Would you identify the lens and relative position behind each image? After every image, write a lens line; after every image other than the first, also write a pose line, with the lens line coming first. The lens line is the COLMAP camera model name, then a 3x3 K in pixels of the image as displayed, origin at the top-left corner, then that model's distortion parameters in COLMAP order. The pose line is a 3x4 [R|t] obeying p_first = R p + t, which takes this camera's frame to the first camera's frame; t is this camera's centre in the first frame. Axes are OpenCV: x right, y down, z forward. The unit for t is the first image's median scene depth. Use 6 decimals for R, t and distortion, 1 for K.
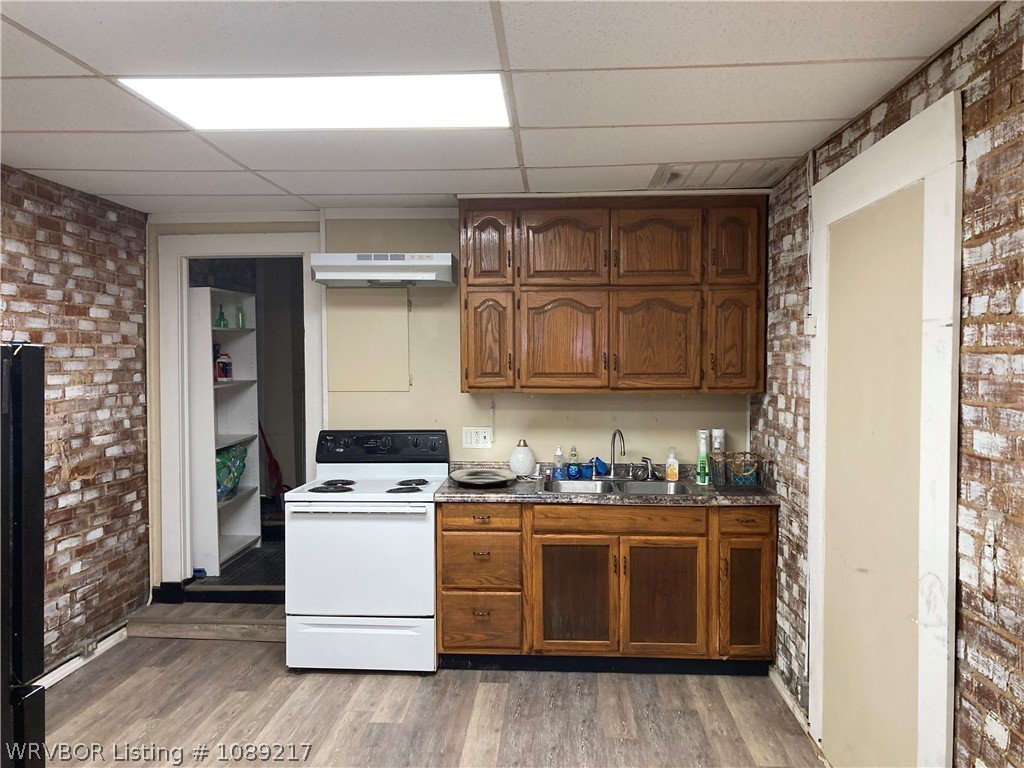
lens RADIAL K [[836.4, 0, 510.9], [0, 836.4, 381.3], [0, 0, 1]] dist [0.026439, -0.004148]
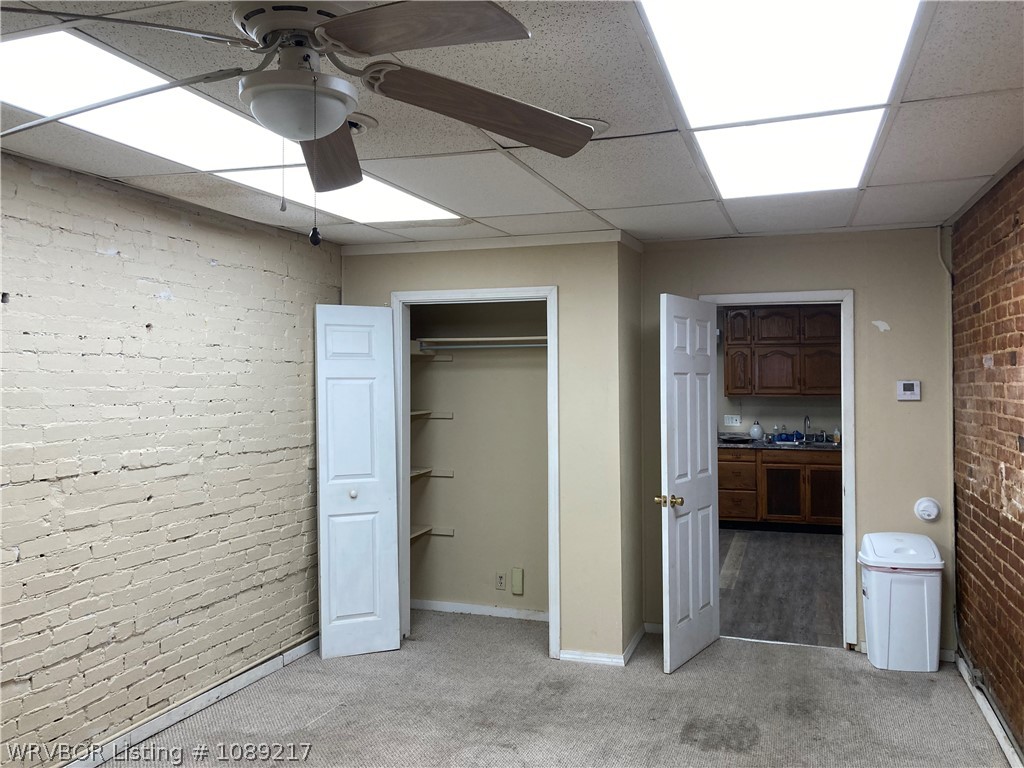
lens RADIAL K [[836.4, 0, 512.3], [0, 836.4, 373.4], [0, 0, 1]] dist [0.026439, -0.004148]
pose [[0.963260, -0.006916, -0.268483, -0.009885], [-0.002452, 0.999400, -0.034542, 0.029573], [0.268561, 0.033931, 0.962665, -1.145825]]
